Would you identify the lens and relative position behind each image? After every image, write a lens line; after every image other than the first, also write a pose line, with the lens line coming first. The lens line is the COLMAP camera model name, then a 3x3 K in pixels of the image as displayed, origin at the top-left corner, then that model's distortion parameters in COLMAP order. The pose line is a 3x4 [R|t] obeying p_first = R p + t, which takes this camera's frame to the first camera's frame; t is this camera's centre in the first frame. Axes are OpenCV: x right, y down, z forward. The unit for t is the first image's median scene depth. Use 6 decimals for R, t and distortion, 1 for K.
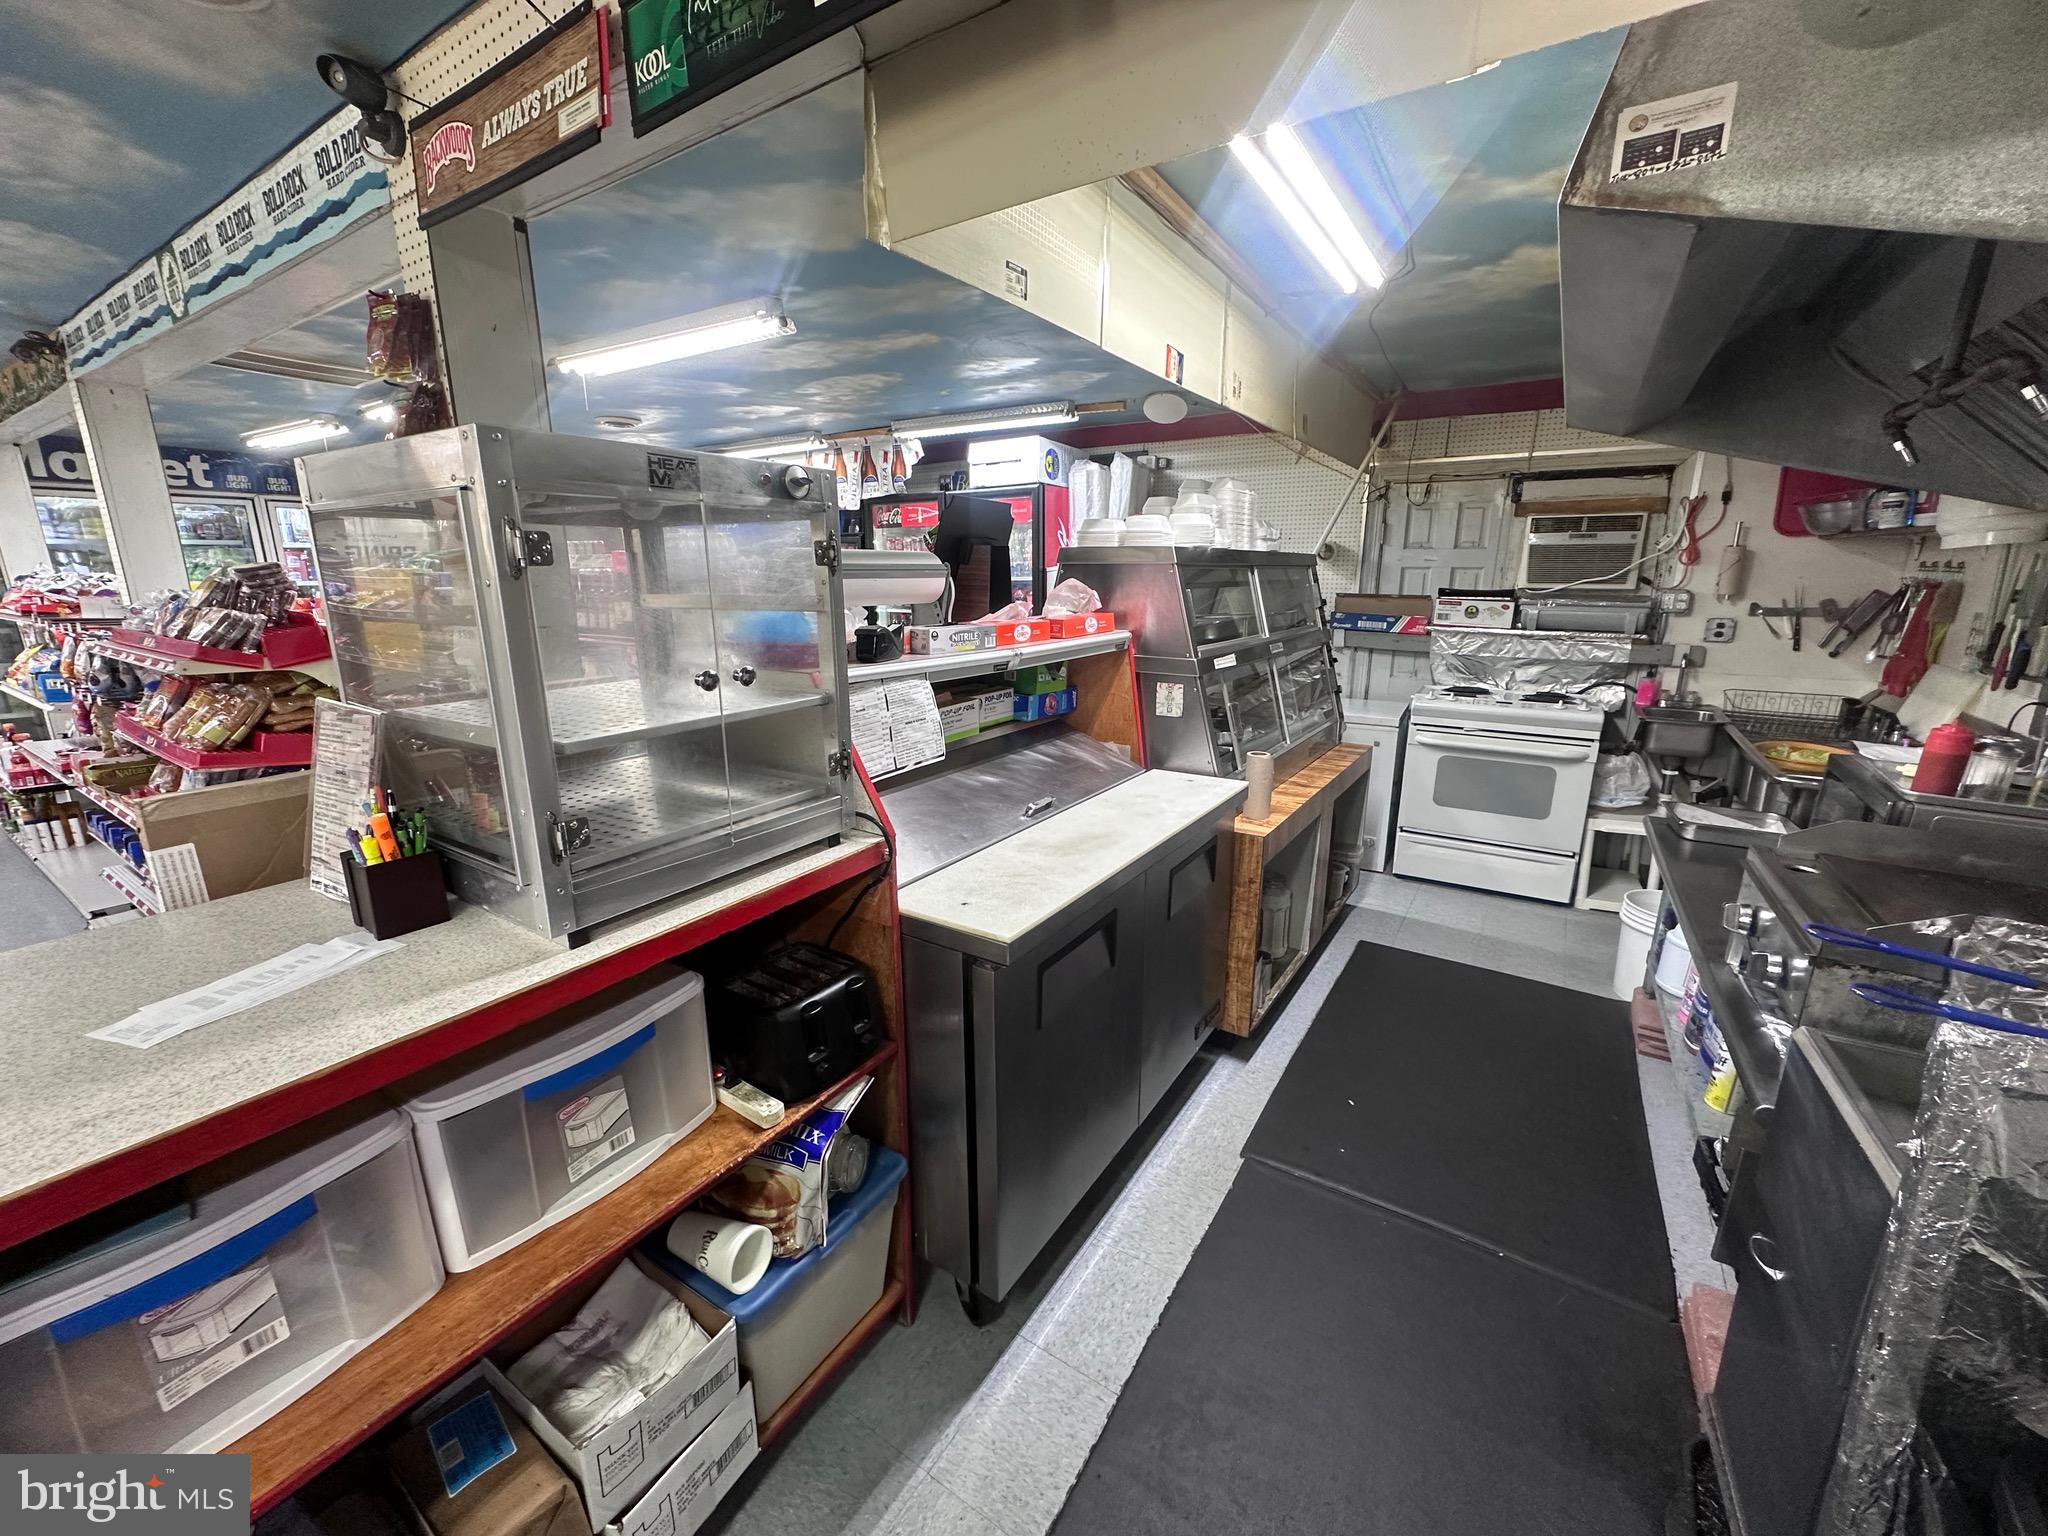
lens RADIAL K [[814.7, 0, 1024.0], [0, 814.7, 768.0], [0, 0, 1]] dist [0.000087, 0.000131]
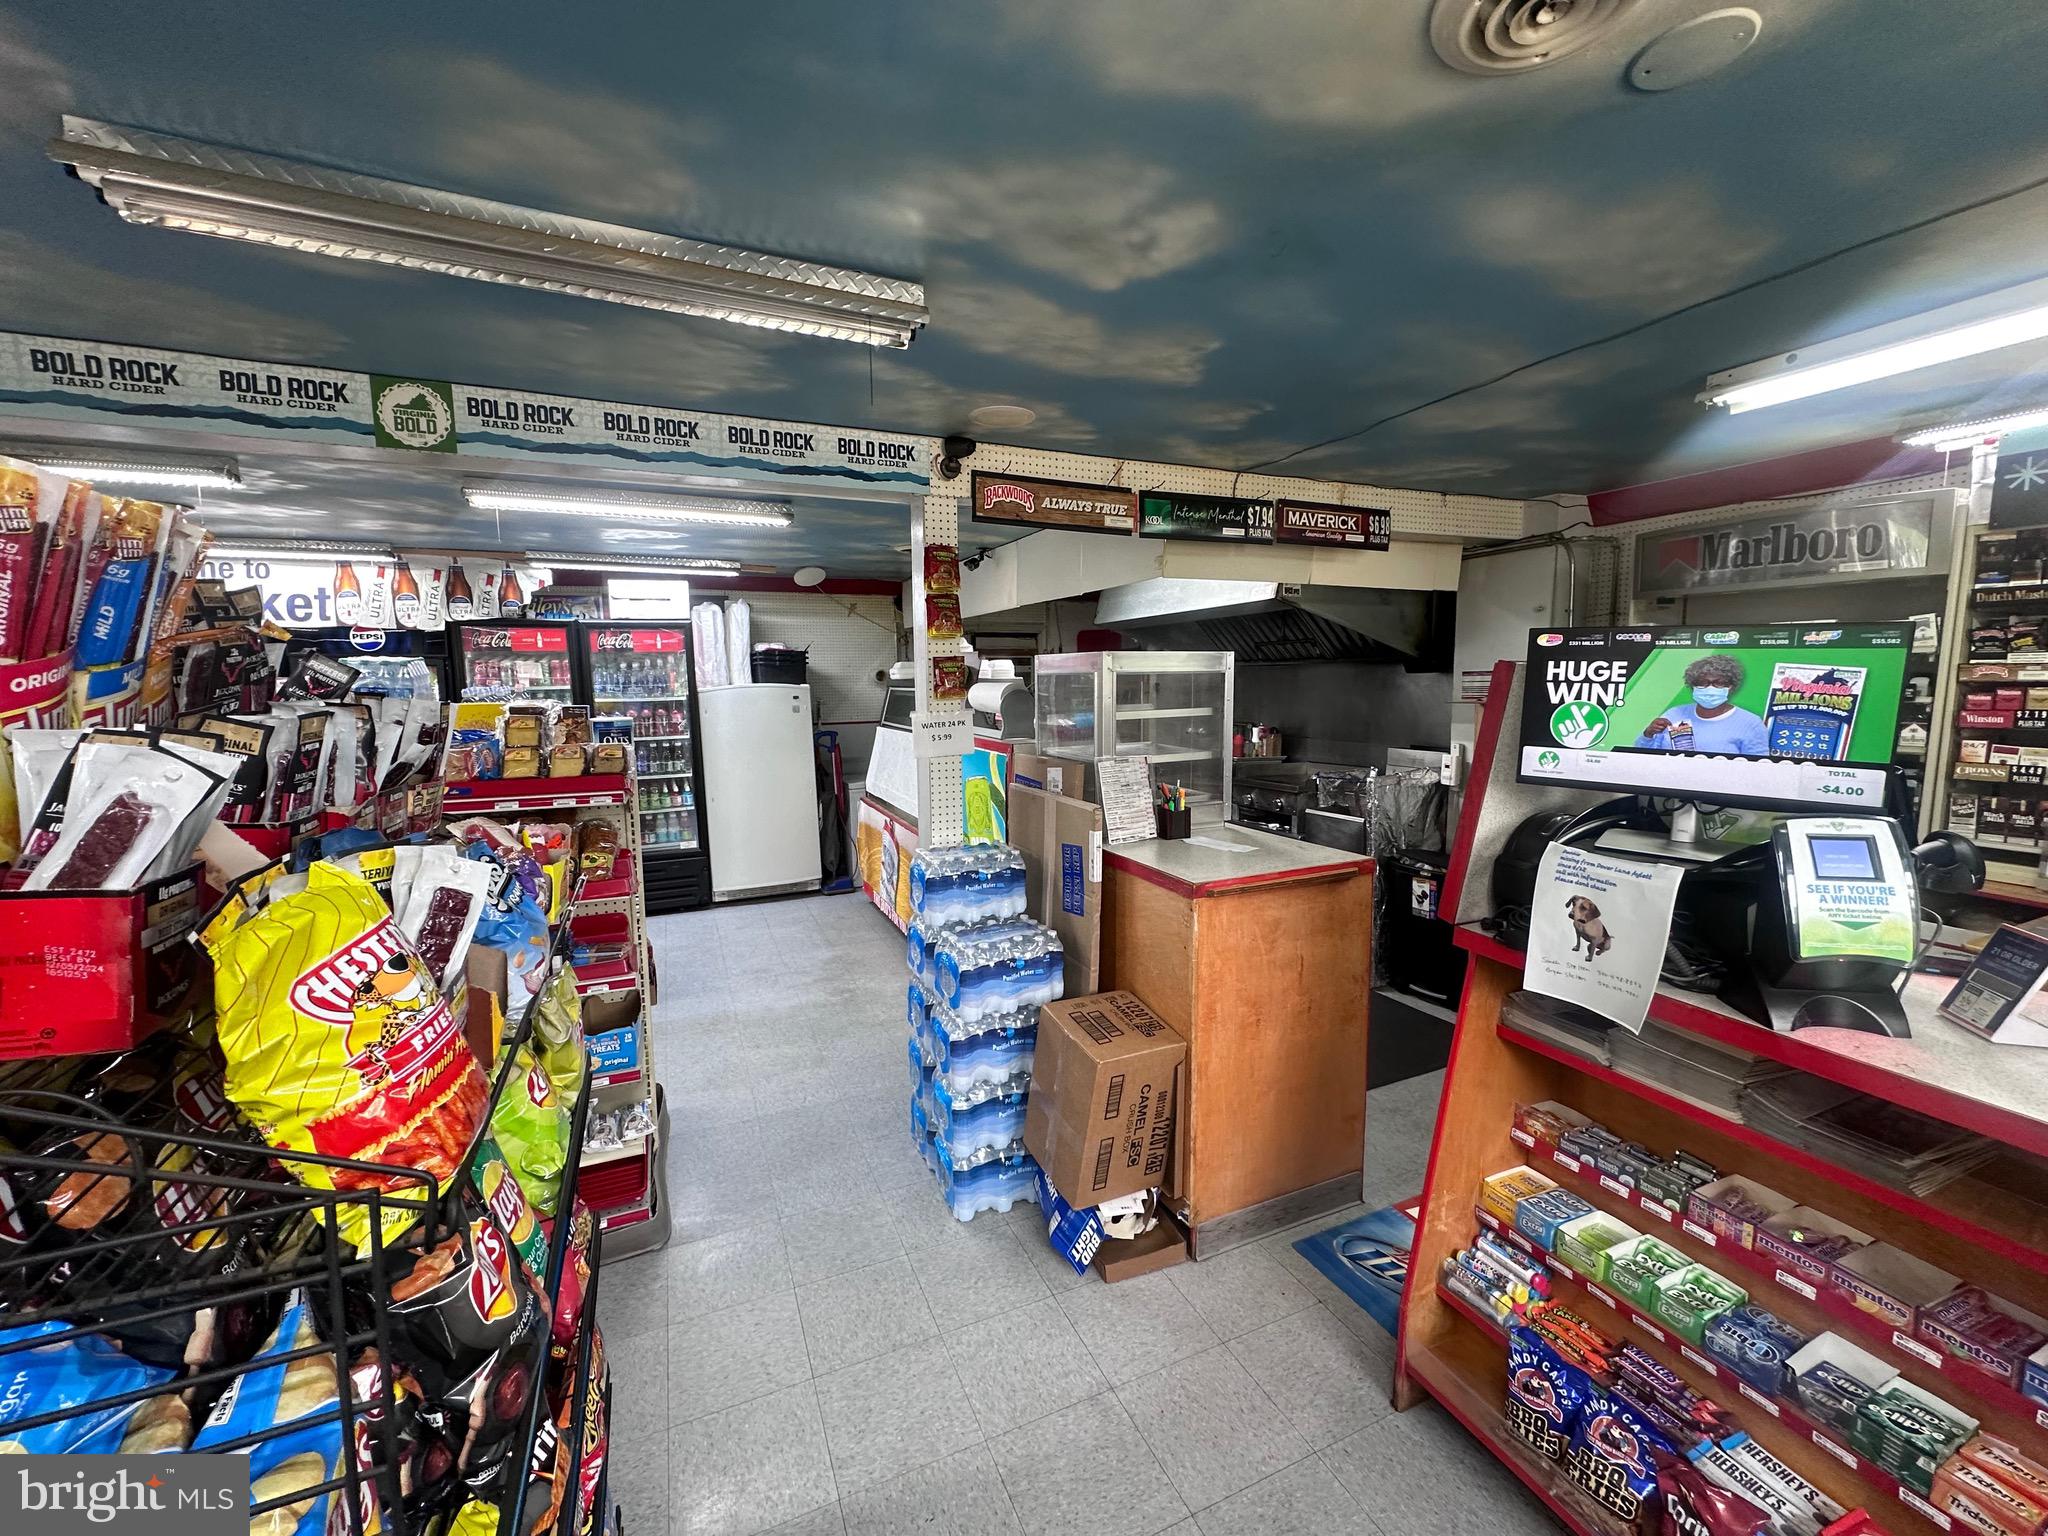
lens RADIAL K [[814.7, 0, 1024.0], [0, 814.7, 768.0], [0, 0, 1]] dist [0.000087, 0.000131]
pose [[0.547001, -0.101140, 0.831000, -0.858714], [0.209241, 0.977685, -0.018739, -0.019916], [-0.810561, 0.184129, 0.555957, -0.007489]]
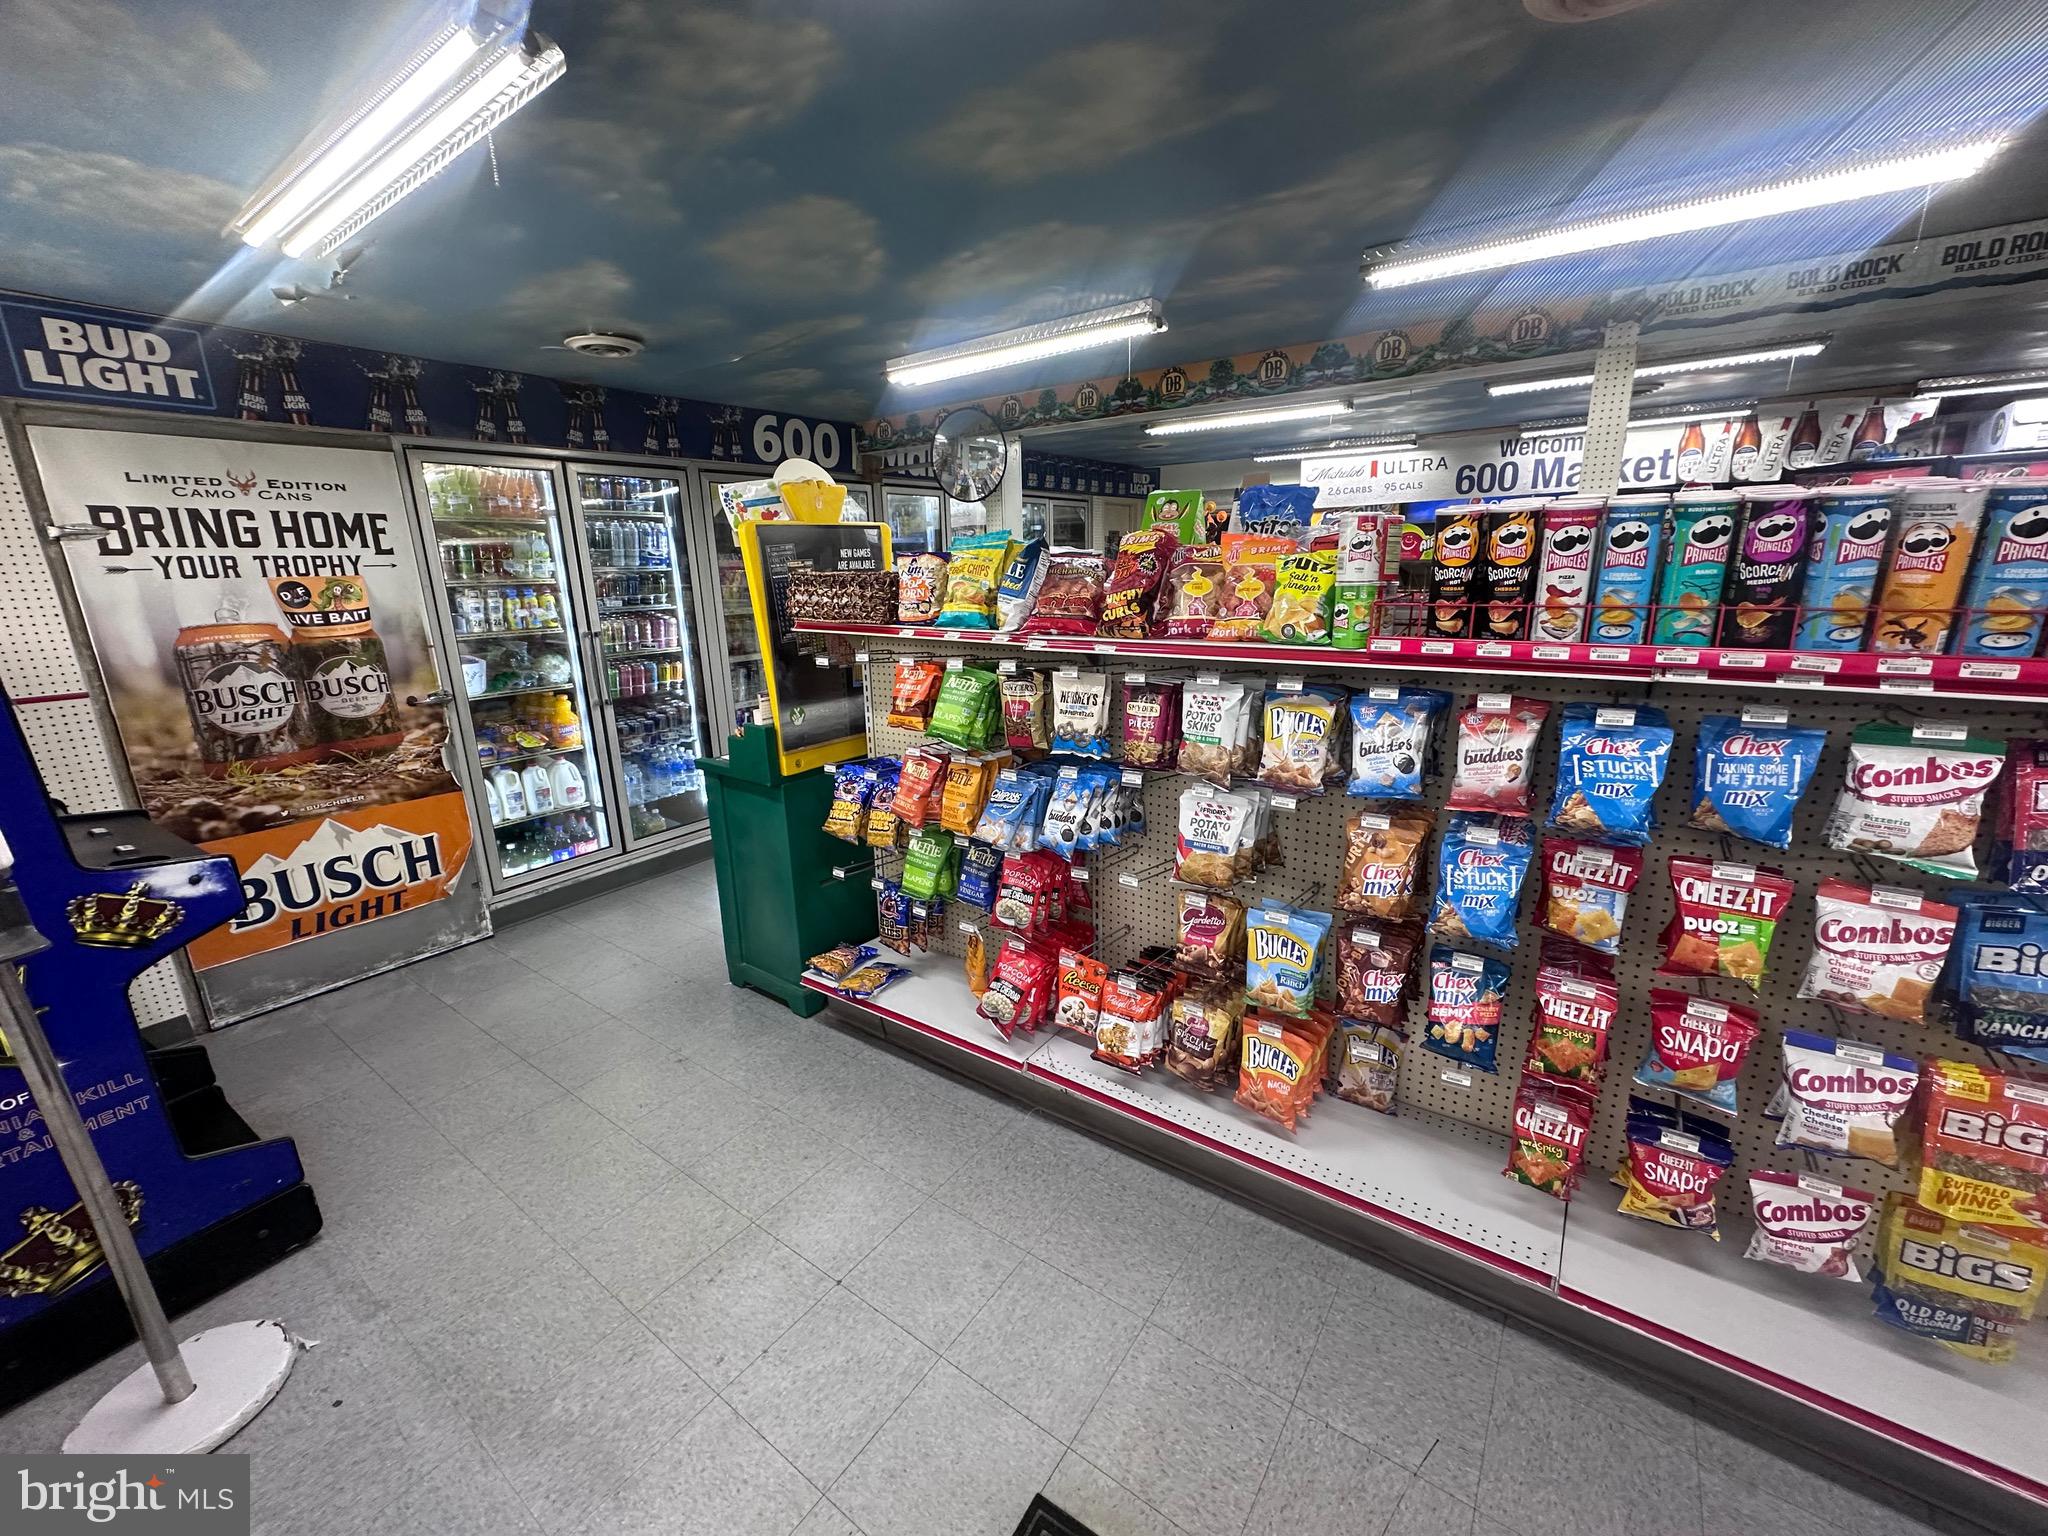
lens RADIAL K [[814.7, 0, 1024.0], [0, 814.7, 768.0], [0, 0, 1]] dist [0.000087, 0.000131]
pose [[0.998611, -0.017929, -0.049543, -1.406626], [0.018460, 0.999777, 0.010275, -0.023703], [0.049347, -0.011175, 0.998719, 0.042825]]
